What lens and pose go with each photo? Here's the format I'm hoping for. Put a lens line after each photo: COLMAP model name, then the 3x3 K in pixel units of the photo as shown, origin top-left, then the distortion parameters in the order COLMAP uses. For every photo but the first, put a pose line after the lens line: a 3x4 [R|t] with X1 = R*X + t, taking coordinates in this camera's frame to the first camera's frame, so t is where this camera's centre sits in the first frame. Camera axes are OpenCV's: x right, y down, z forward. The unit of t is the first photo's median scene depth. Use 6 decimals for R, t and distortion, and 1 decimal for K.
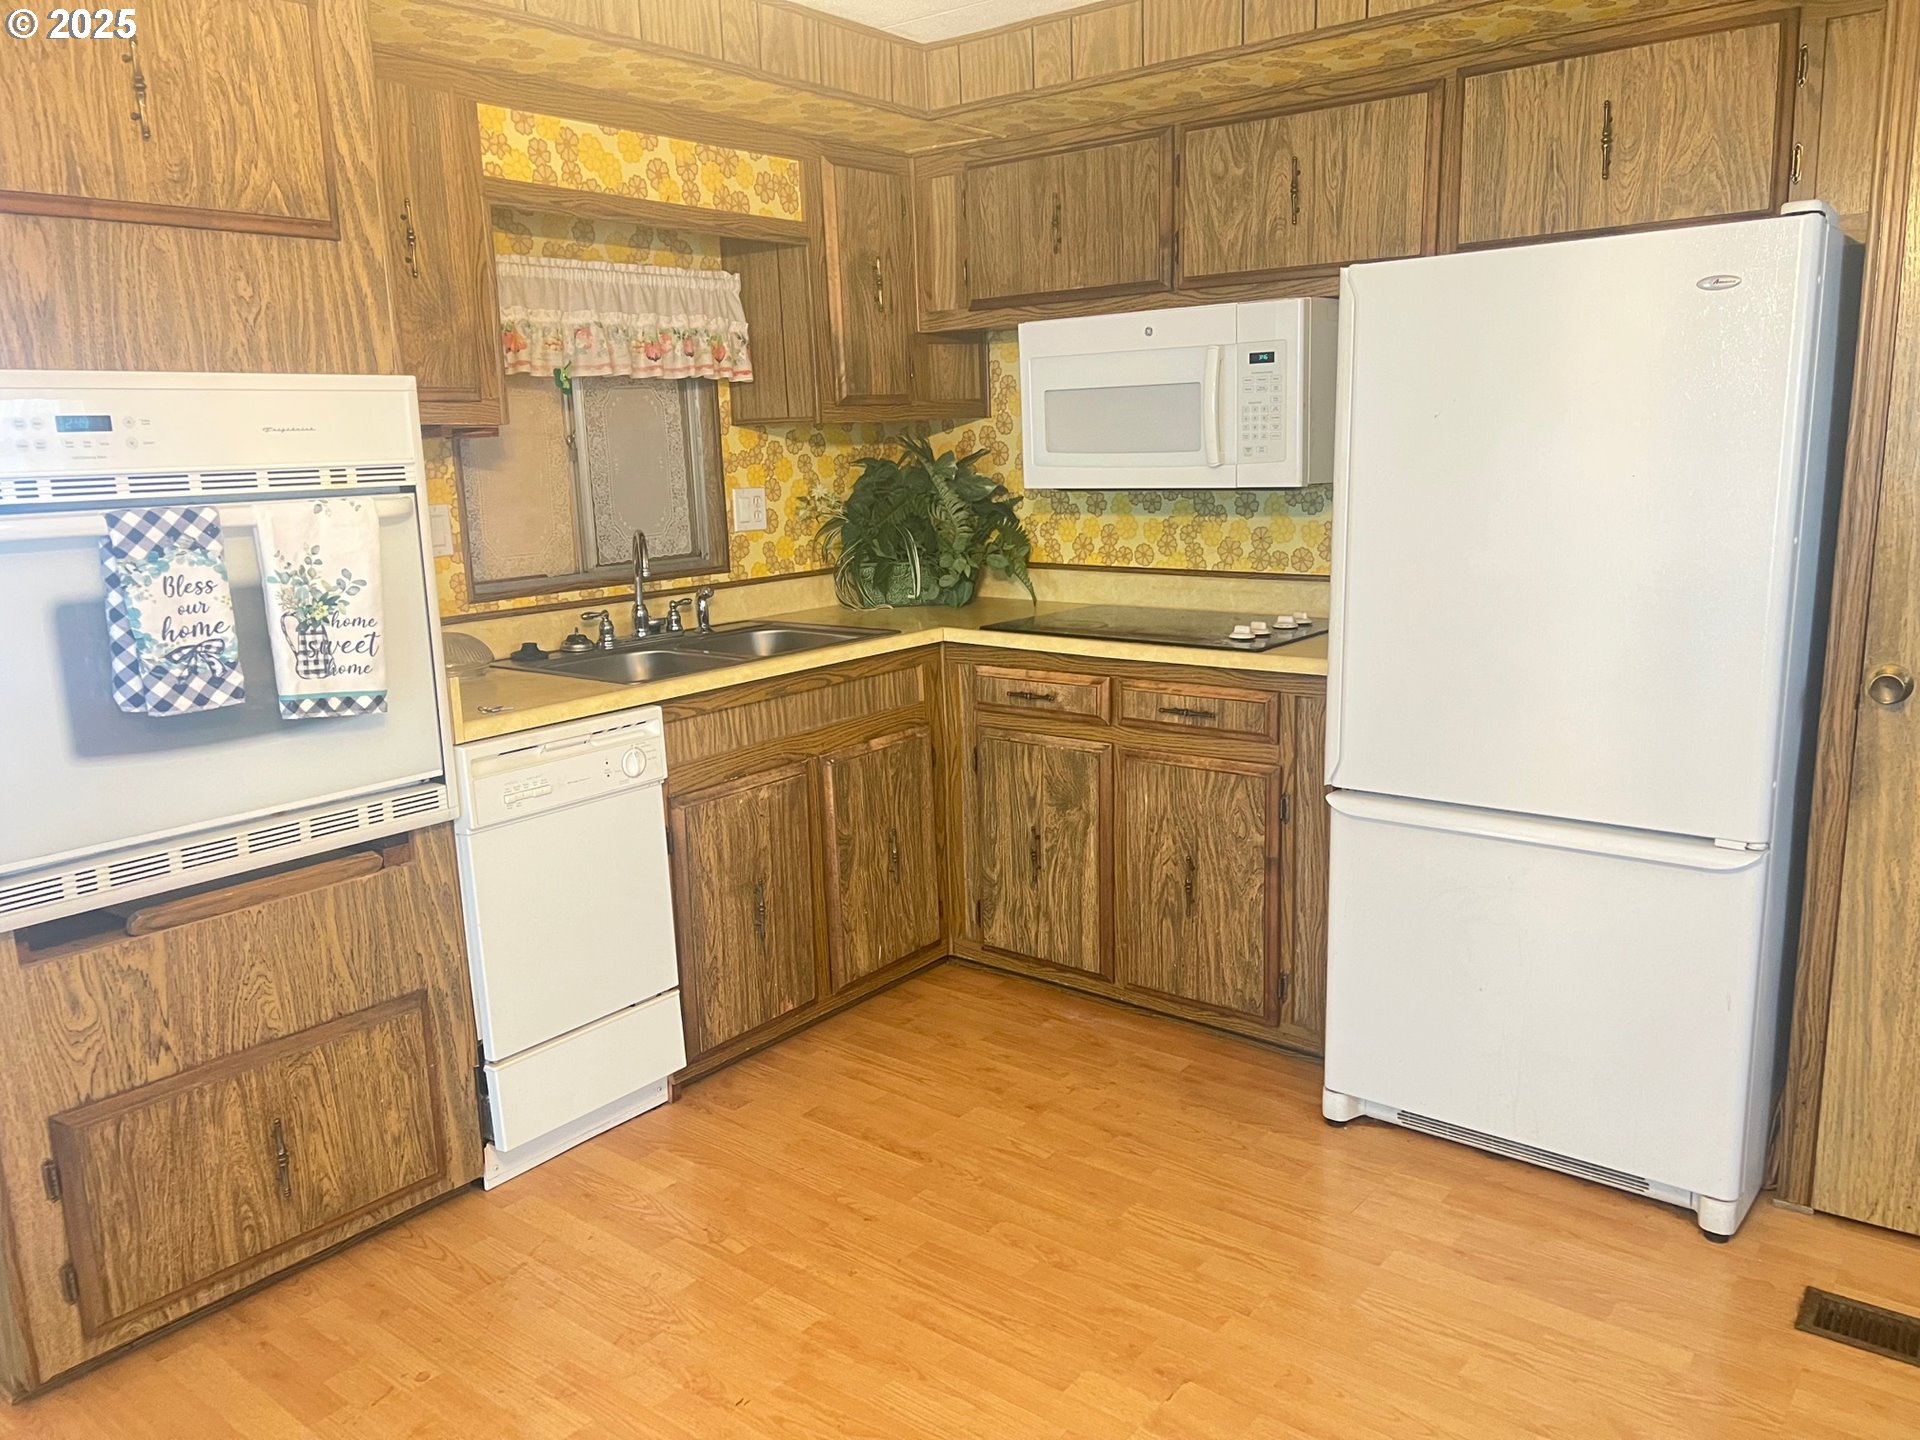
lens RADIAL K [[1430.7, 0, 966.1], [0, 1430.7, 740.8], [0, 0, 1]] dist [0.054140, -0.062569]
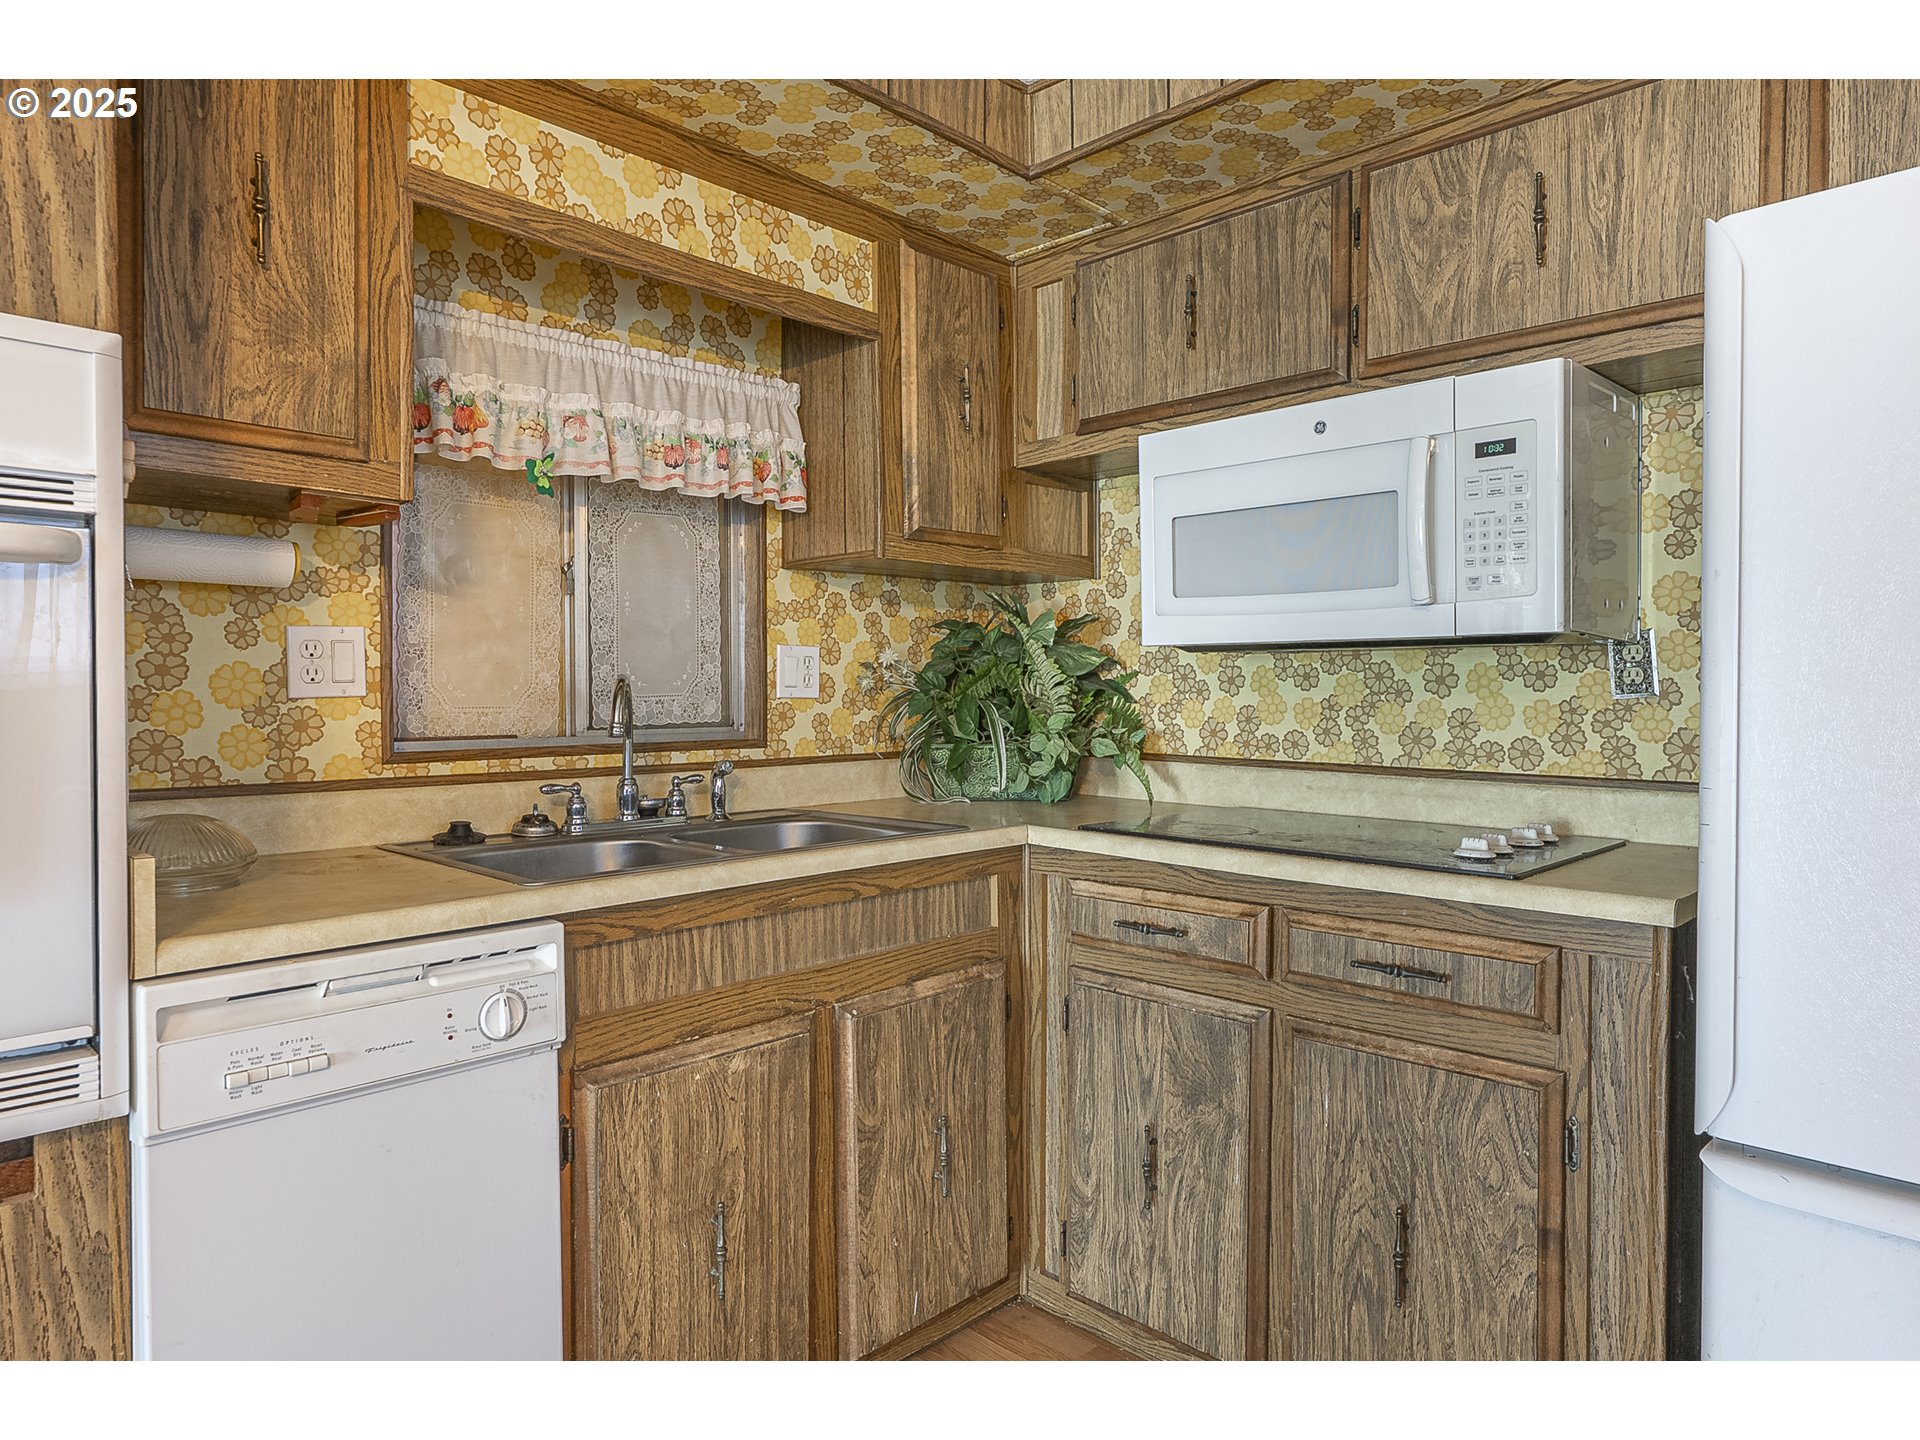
lens RADIAL K [[1181.6, 0, 990.4], [0, 1181.6, 644.2], [0, 0, 1]] dist [0.000965, 0.000658]
pose [[0.996629, 0.031472, -0.075767, 0.009049], [-0.049192, 0.968315, -0.244839, -0.022750], [0.065661, 0.247740, 0.966599, 0.442120]]
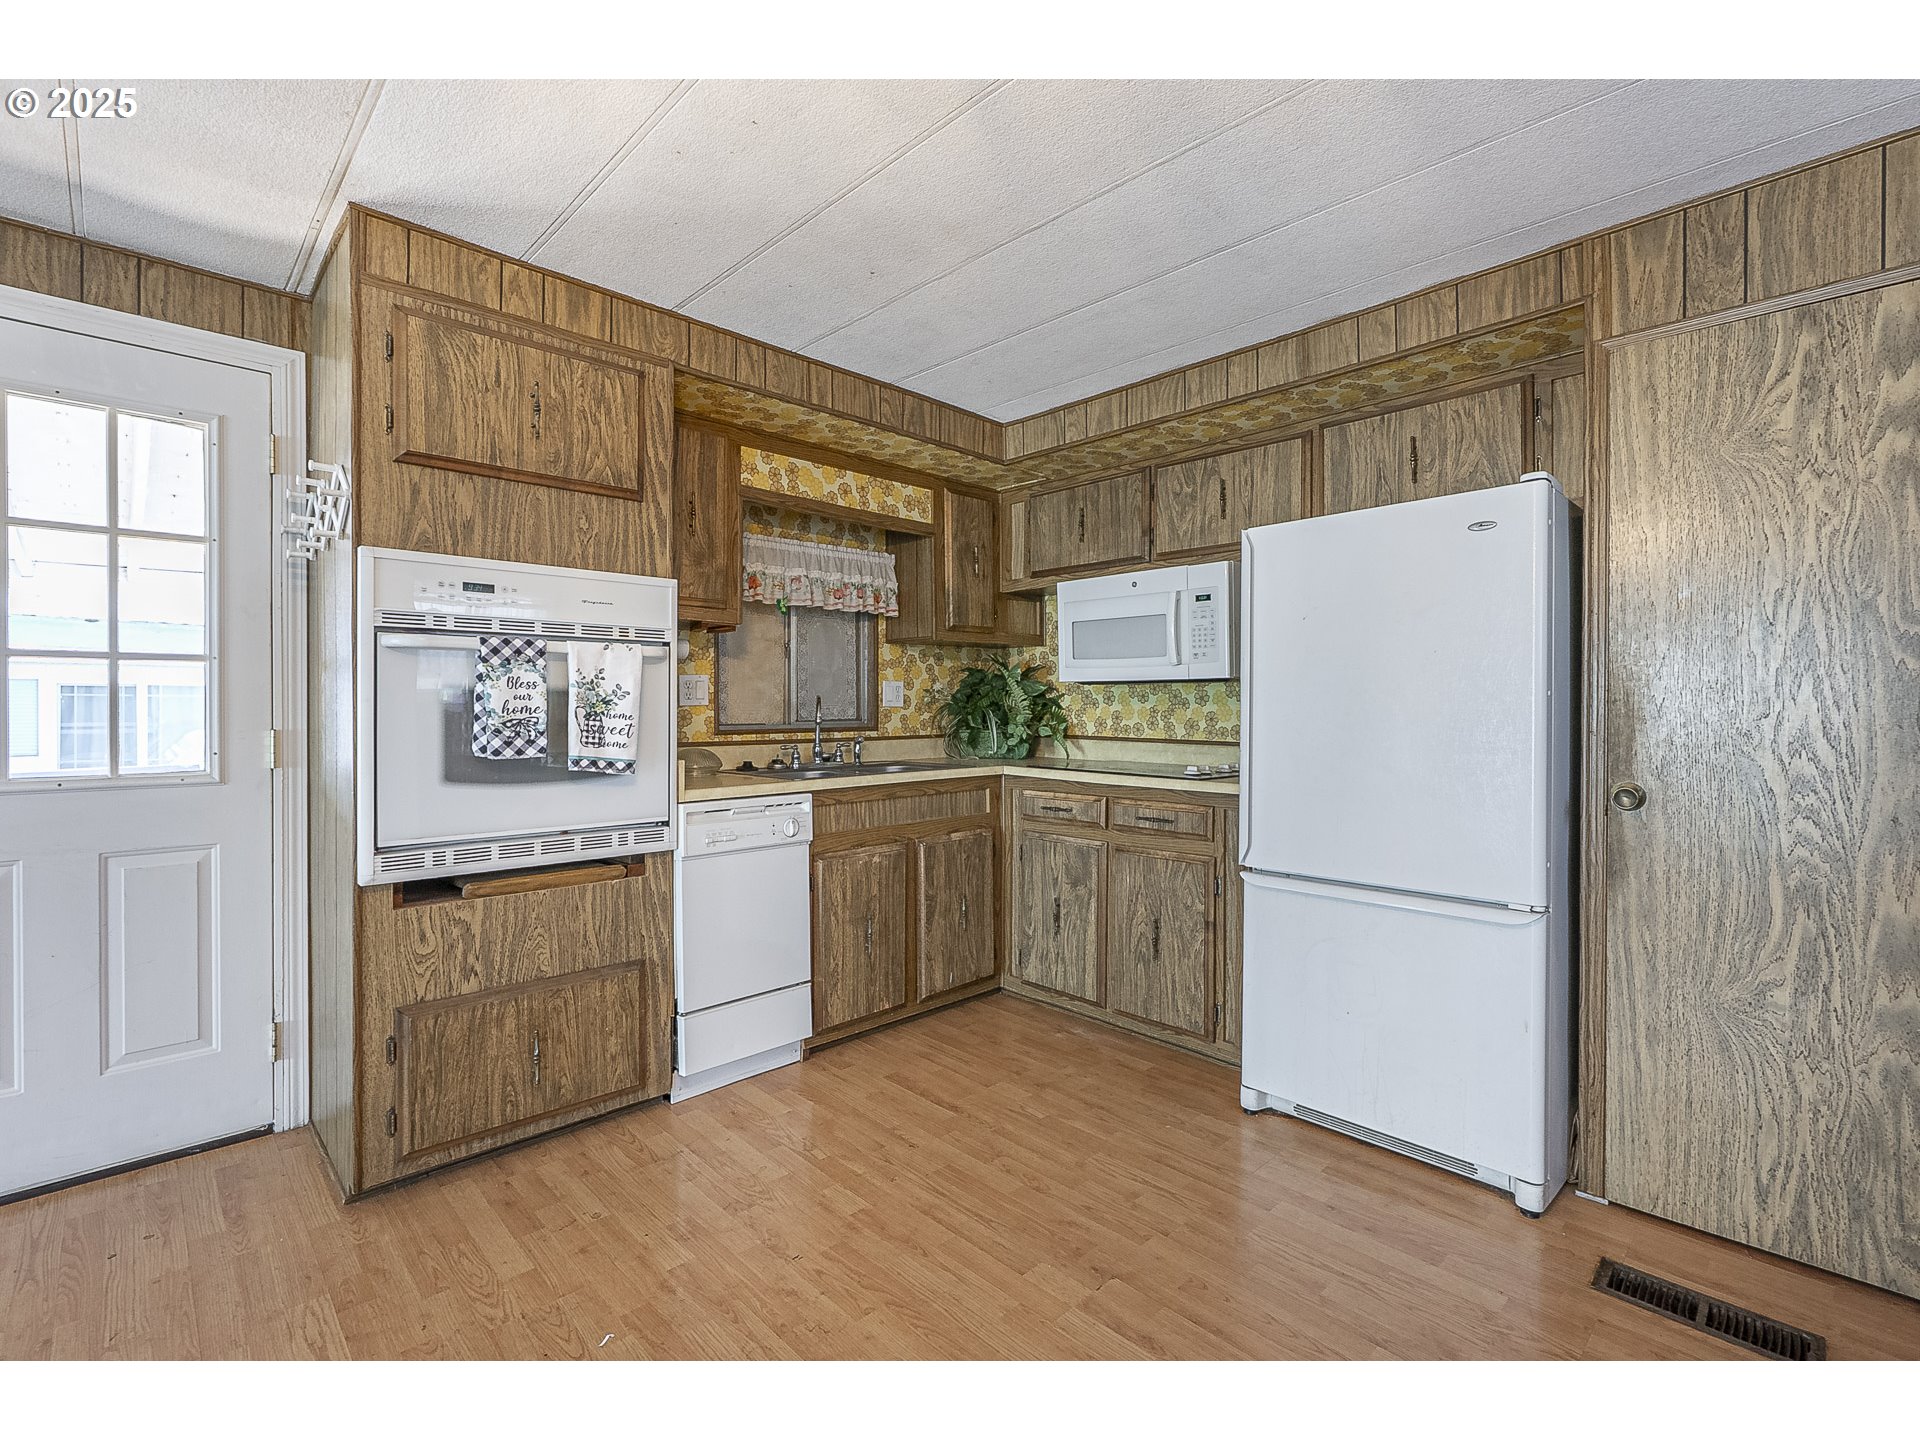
lens RADIAL K [[876.8, 0, 958.2], [0, 876.8, 712.0], [0, 0, 1]] dist [-0.011367, 0.000553]
pose [[0.990992, 0.035446, -0.129141, 0.064353], [-0.060423, 0.978946, -0.194973, 0.060730], [0.119511, 0.201019, 0.972270, 0.049104]]
